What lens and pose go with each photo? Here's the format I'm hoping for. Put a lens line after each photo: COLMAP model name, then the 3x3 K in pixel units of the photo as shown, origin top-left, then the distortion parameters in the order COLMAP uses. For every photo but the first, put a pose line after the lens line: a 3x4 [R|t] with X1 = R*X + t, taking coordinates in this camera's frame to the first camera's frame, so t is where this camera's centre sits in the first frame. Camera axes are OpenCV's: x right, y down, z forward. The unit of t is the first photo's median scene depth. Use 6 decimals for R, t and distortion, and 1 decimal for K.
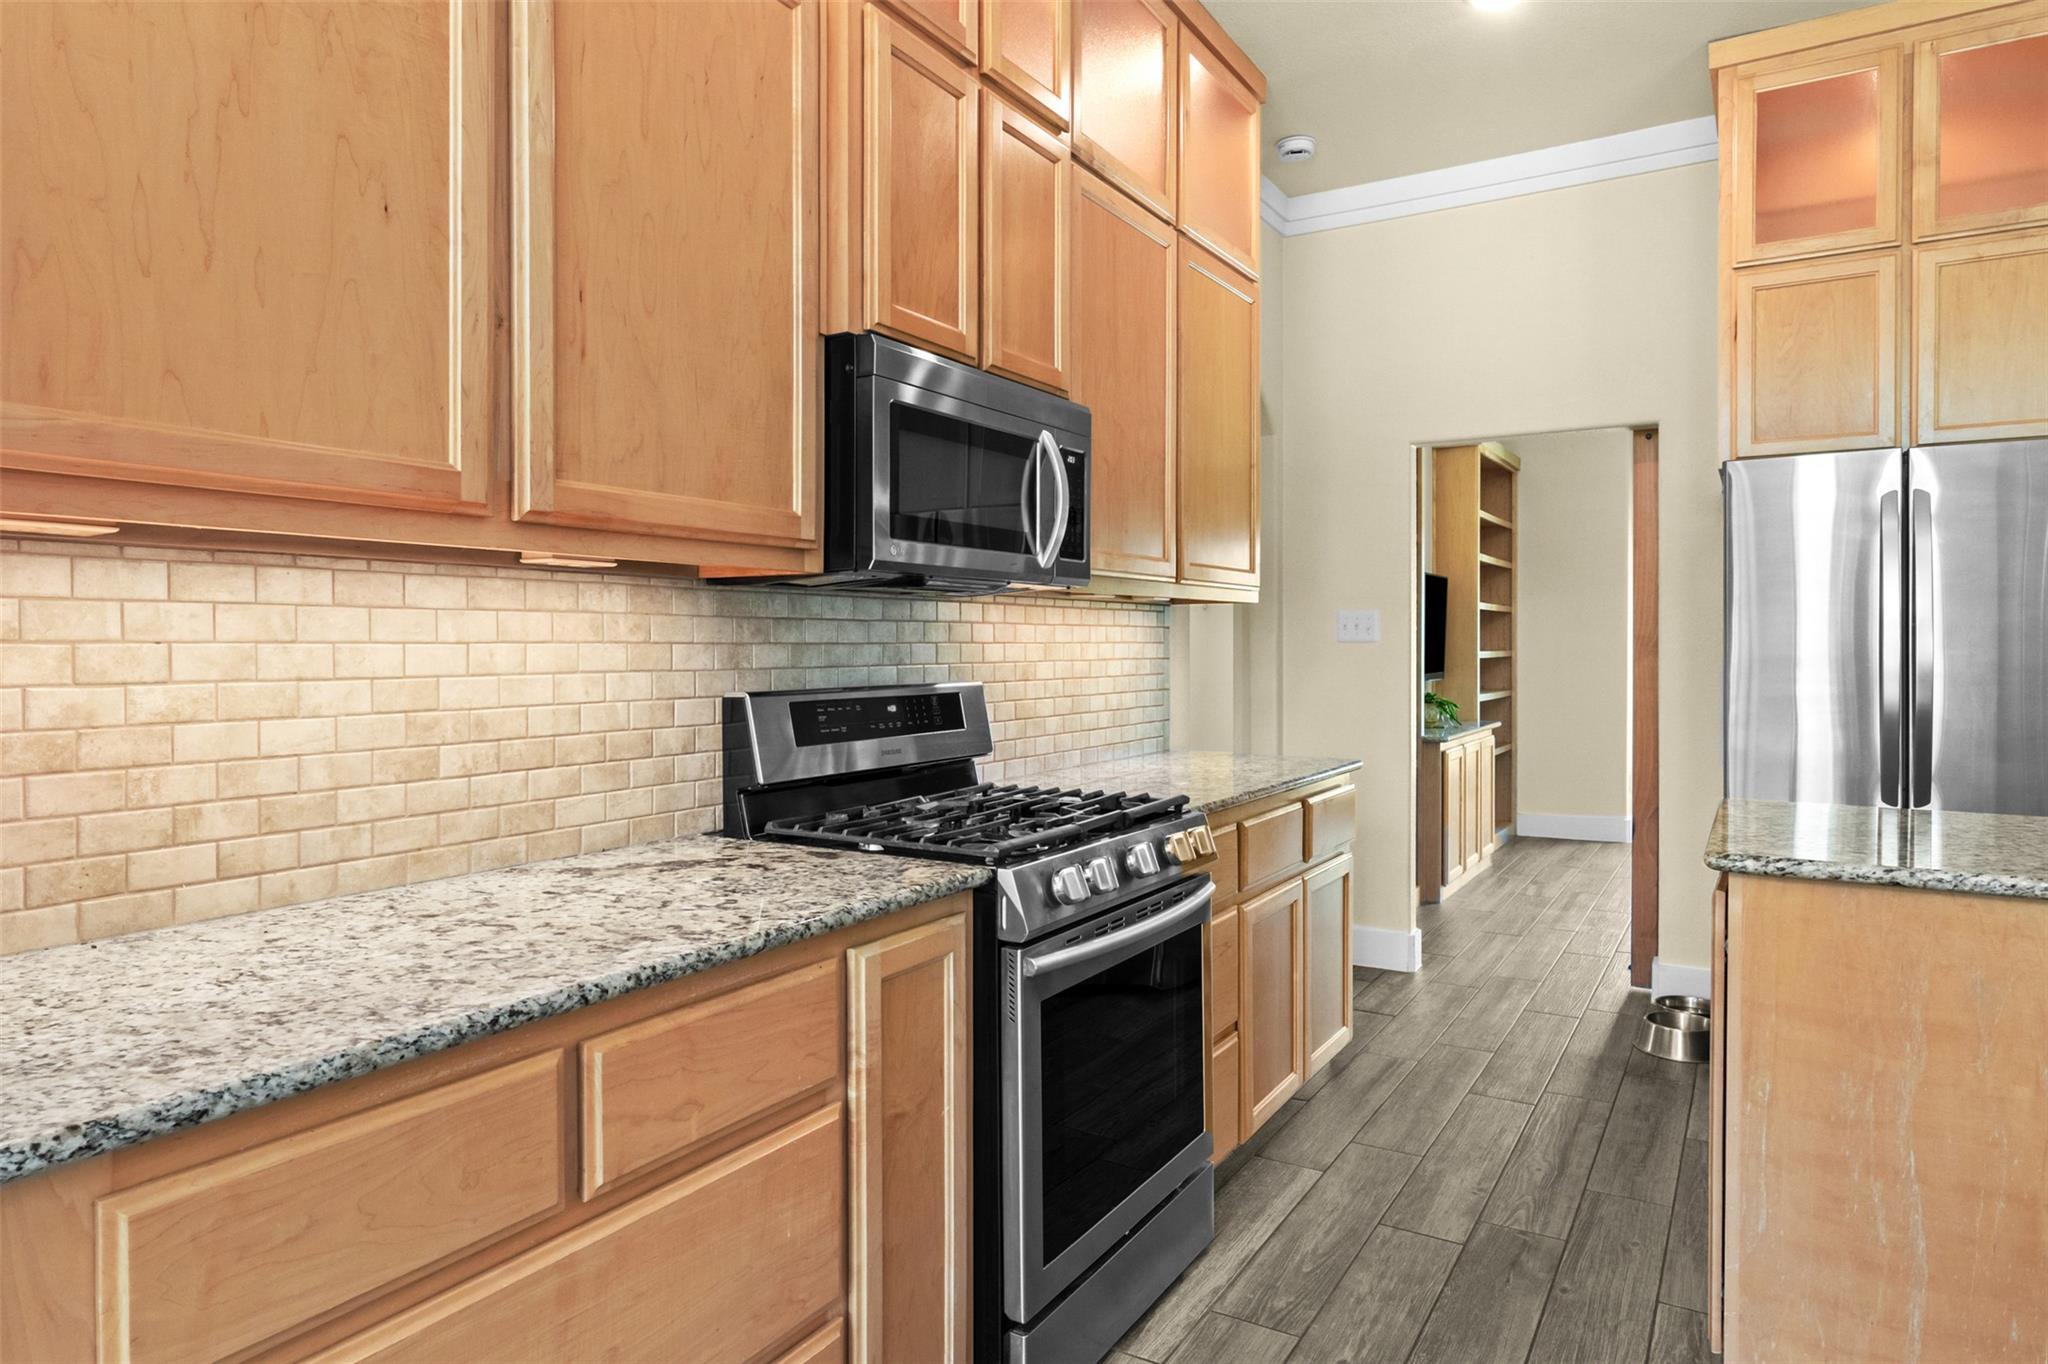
lens RADIAL K [[1236.6, 0, 1024.8], [0, 1236.6, 660.5], [0, 0, 1]] dist [-0.008160, -0.001020]
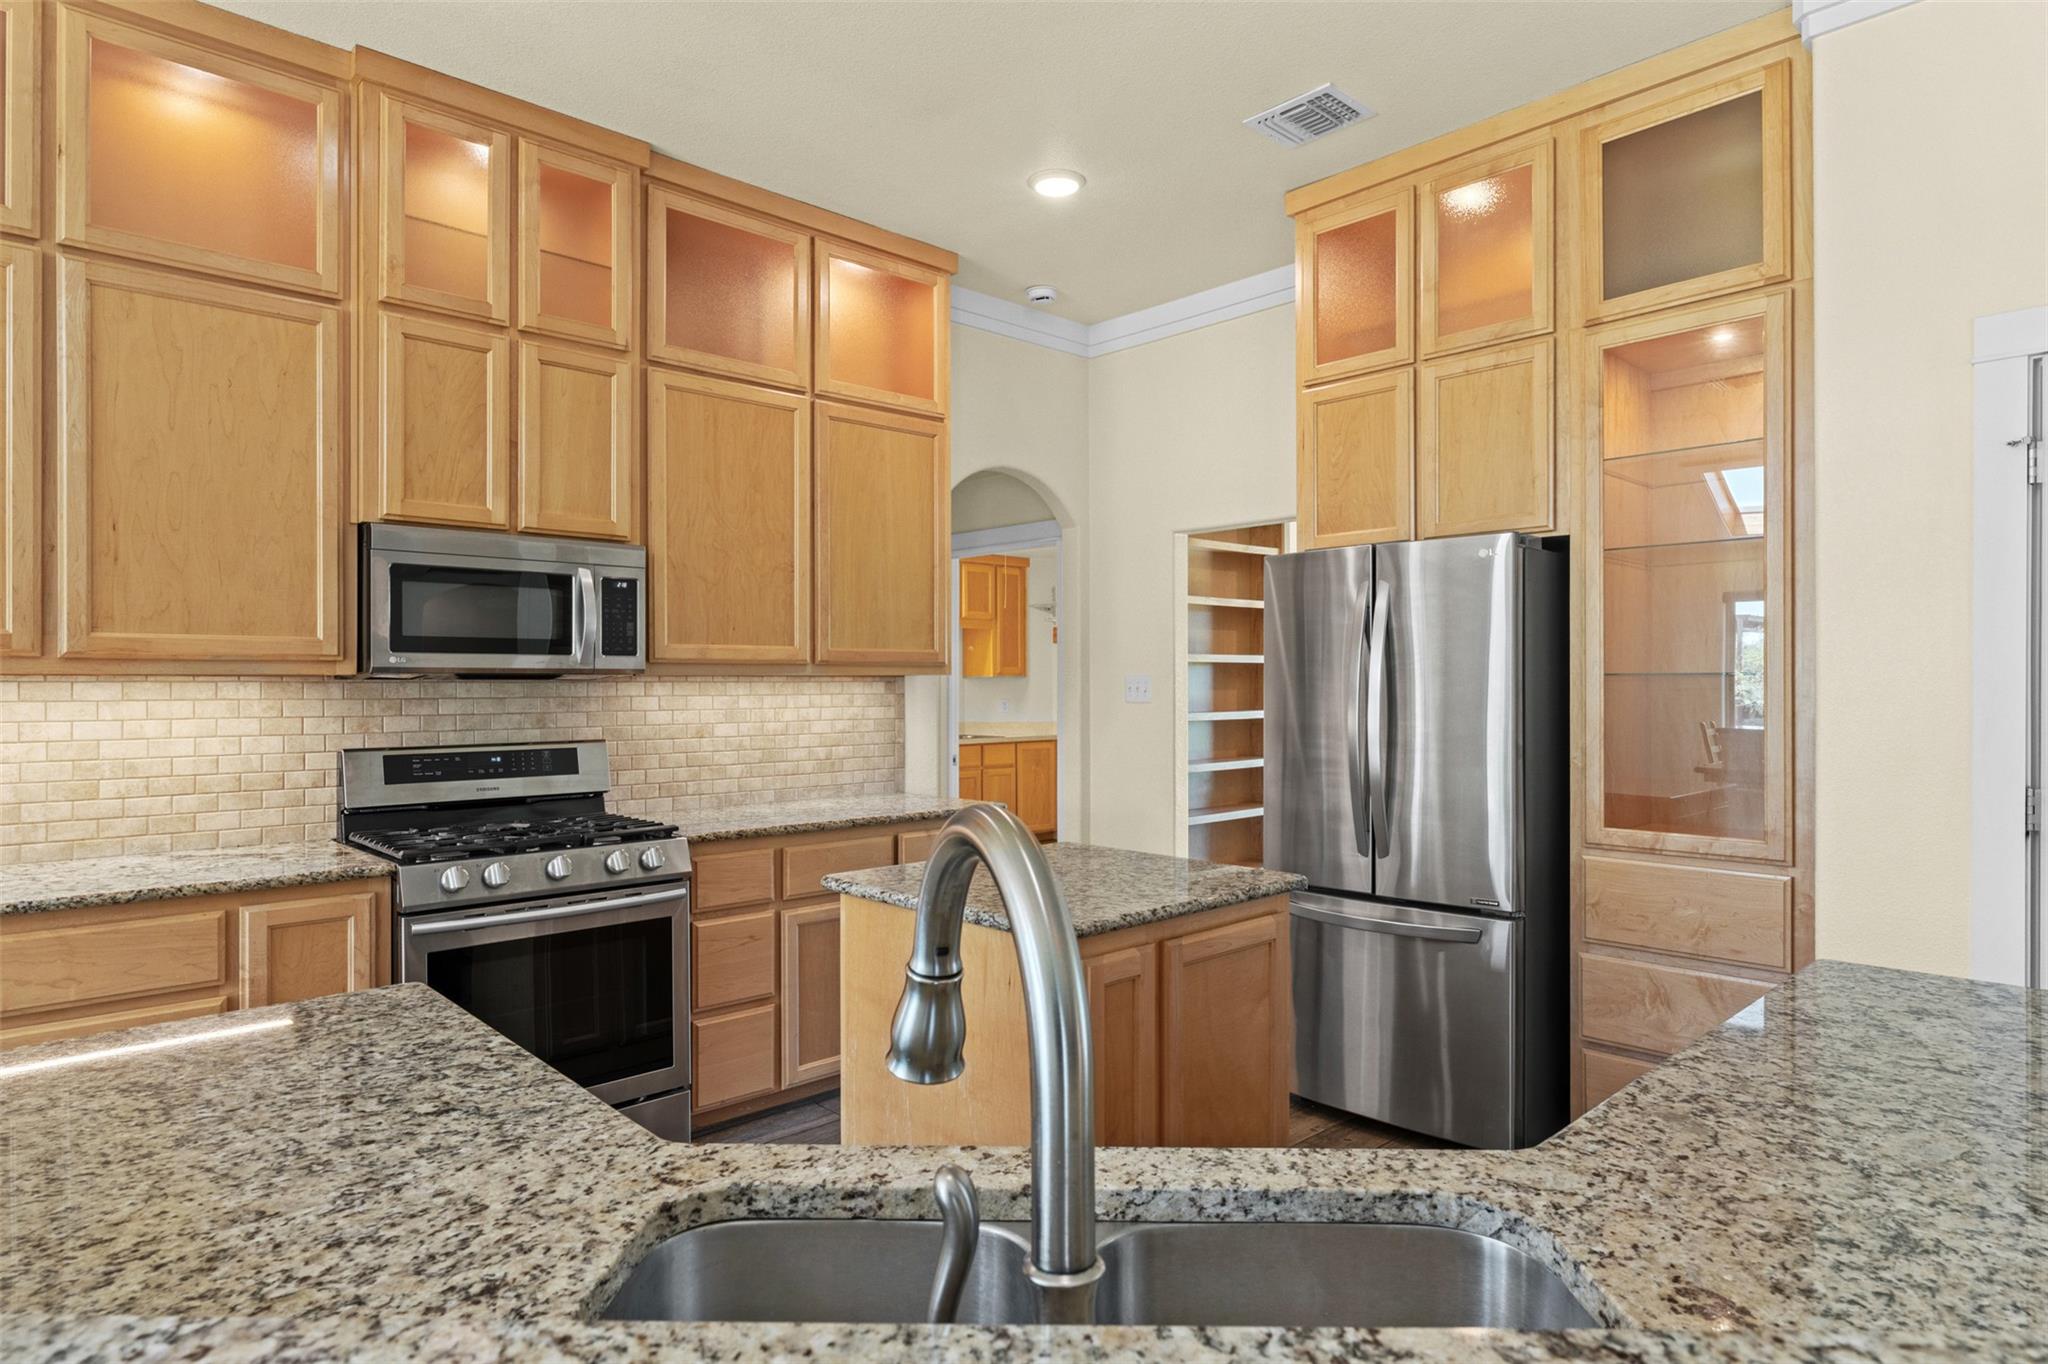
lens RADIAL K [[1161.6, 0, 1024.1], [0, 1161.6, 686.7], [0, 0, 1]] dist [0.002150, -0.000727]
pose [[0.964141, 0.000308, -0.265389, 1.098480], [-0.003087, 0.999945, -0.010057, -0.045166], [0.265371, 0.010516, 0.964089, -0.208095]]
